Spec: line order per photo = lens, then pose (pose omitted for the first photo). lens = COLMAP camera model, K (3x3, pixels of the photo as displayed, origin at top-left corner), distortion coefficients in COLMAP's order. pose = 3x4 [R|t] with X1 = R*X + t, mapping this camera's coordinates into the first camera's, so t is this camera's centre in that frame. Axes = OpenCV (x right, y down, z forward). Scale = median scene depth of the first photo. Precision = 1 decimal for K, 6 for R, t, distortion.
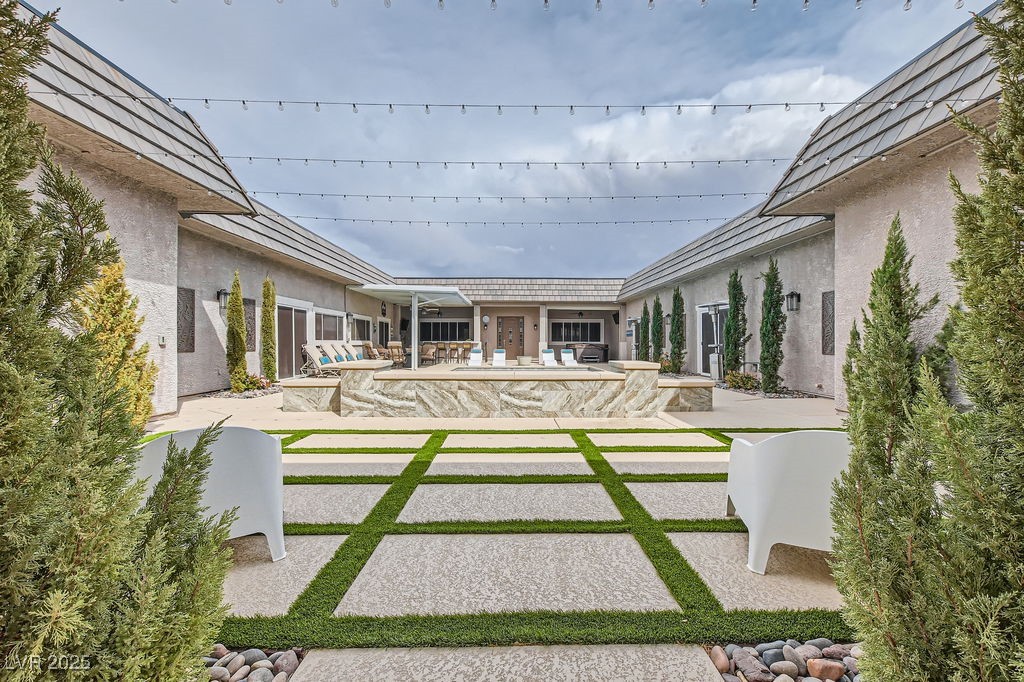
lens RADIAL K [[446.9, 0, 516.4], [0, 446.9, 344.9], [0, 0, 1]] dist [-0.001029, 0.000549]
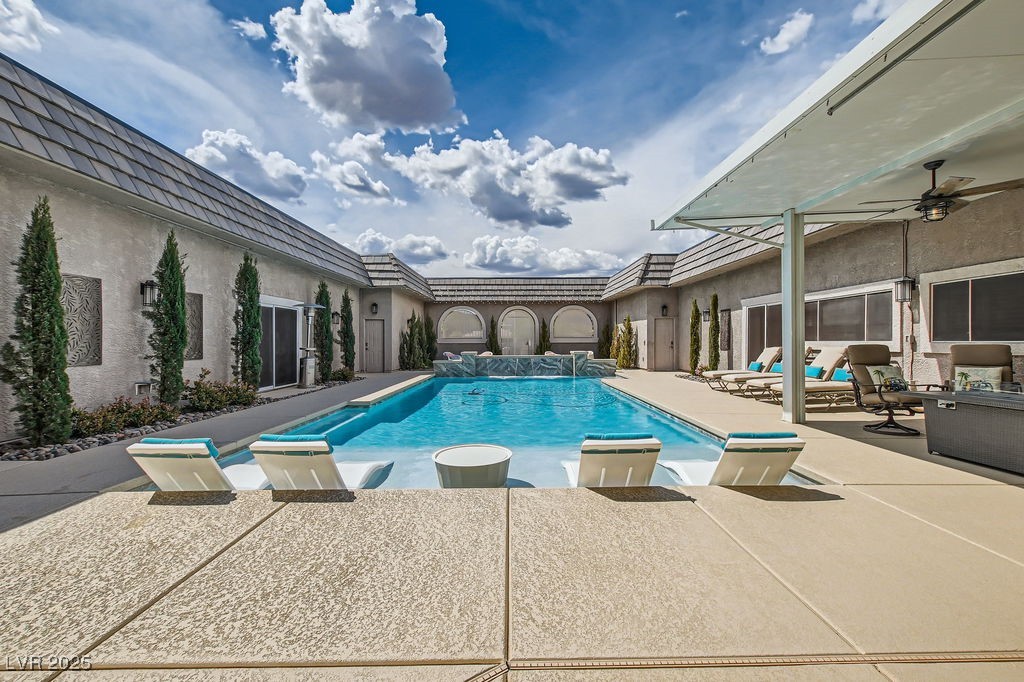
lens RADIAL K [[446.9, 0, 516.4], [0, 446.9, 344.9], [0, 0, 1]] dist [-0.001029, 0.000549]
pose [[-0.999982, 0.003111, -0.005206, 0.007640], [0.003016, 0.999828, 0.018316, -0.017602], [0.005262, 0.018300, -0.999819, 1.542602]]
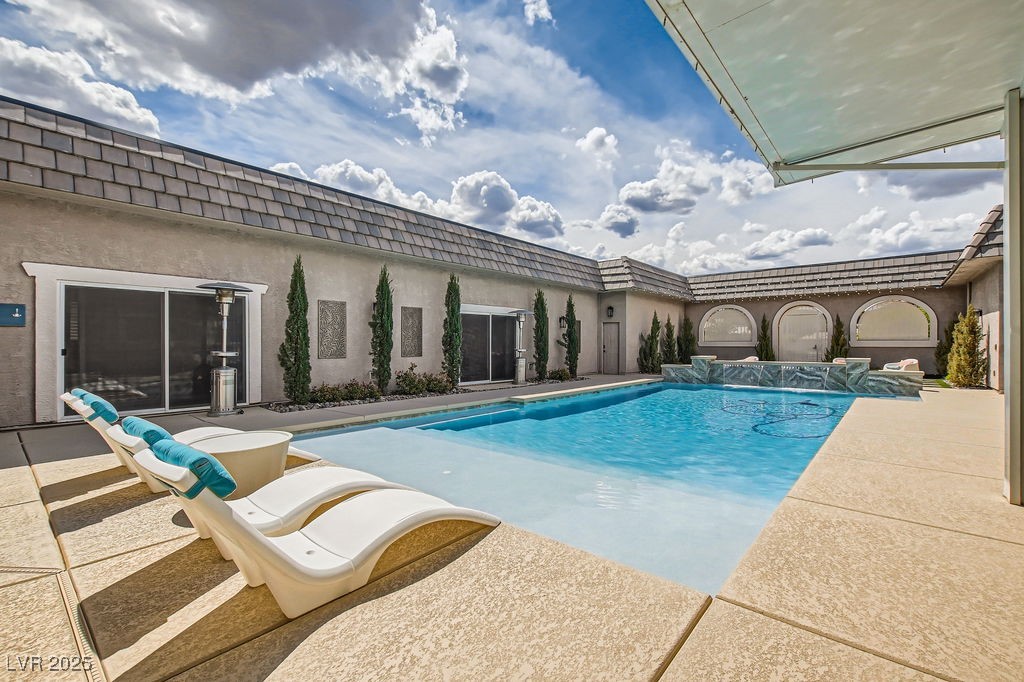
lens RADIAL K [[446.9, 0, 516.4], [0, 446.9, 344.9], [0, 0, 1]] dist [-0.001029, 0.000549]
pose [[-0.764271, -0.002911, 0.644888, -0.207111], [0.003811, 0.999952, 0.009030, -0.015542], [-0.644883, 0.009359, -0.764224, 1.450633]]
